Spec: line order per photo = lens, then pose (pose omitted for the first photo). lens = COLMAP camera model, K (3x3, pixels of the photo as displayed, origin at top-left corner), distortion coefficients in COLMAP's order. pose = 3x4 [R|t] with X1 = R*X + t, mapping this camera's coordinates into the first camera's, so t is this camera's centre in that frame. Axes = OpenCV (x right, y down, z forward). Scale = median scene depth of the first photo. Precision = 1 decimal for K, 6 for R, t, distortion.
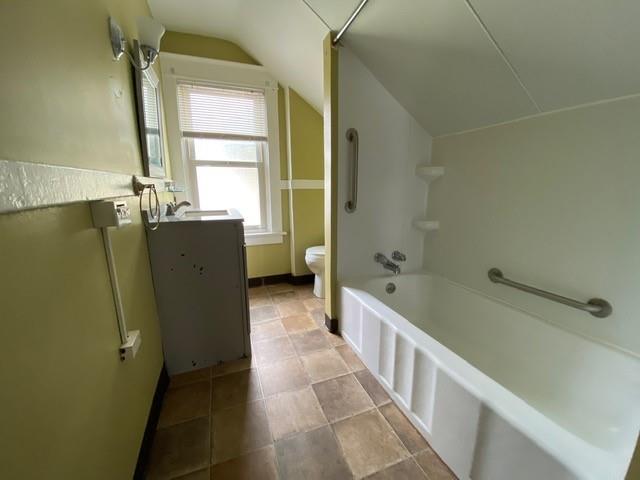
lens RADIAL K [[261.5, 0, 316.6], [0, 261.5, 236.6], [0, 0, 1]] dist [0.039034, -0.028612]
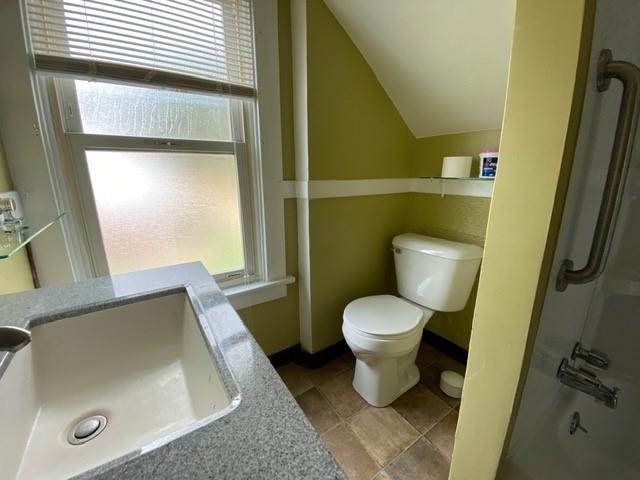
lens RADIAL K [[261.5, 0, 316.6], [0, 261.5, 236.6], [0, 0, 1]] dist [0.039034, -0.028612]
pose [[0.977218, -0.047883, 0.206767, -0.188435], [0.037439, 0.997832, 0.054135, -0.135448], [-0.208910, -0.045160, 0.976891, 0.496112]]
